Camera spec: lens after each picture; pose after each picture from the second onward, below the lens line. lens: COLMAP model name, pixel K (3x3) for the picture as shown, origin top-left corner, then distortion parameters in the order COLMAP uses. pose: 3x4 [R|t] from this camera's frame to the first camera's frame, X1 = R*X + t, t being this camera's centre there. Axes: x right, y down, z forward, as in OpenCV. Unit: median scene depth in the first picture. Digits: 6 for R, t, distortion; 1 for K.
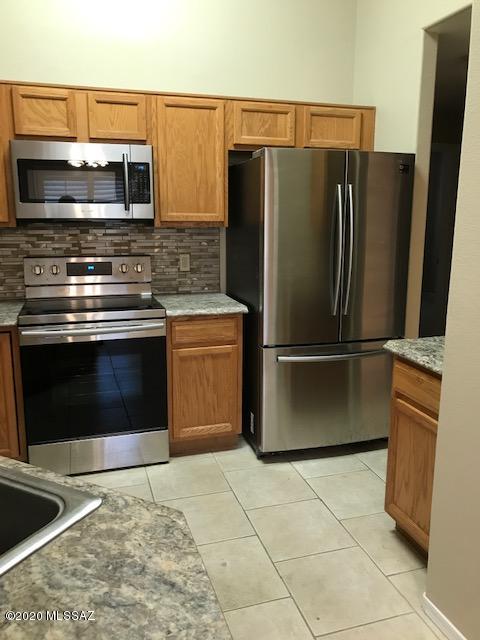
lens RADIAL K [[529.6, 0, 242.2], [0, 529.6, 316.2], [0, 0, 1]] dist [0.029386, -0.016448]
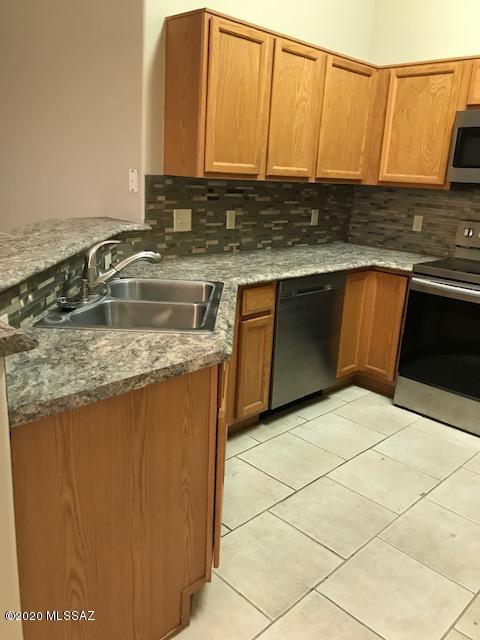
lens RADIAL K [[529.6, 0, 242.2], [0, 529.6, 316.2], [0, 0, 1]] dist [0.029386, -0.016448]
pose [[0.462800, 0.254983, -0.848999, 1.220689], [-0.227826, 0.959780, 0.164064, 0.011623], [0.856686, 0.117495, 0.502279, 0.290371]]
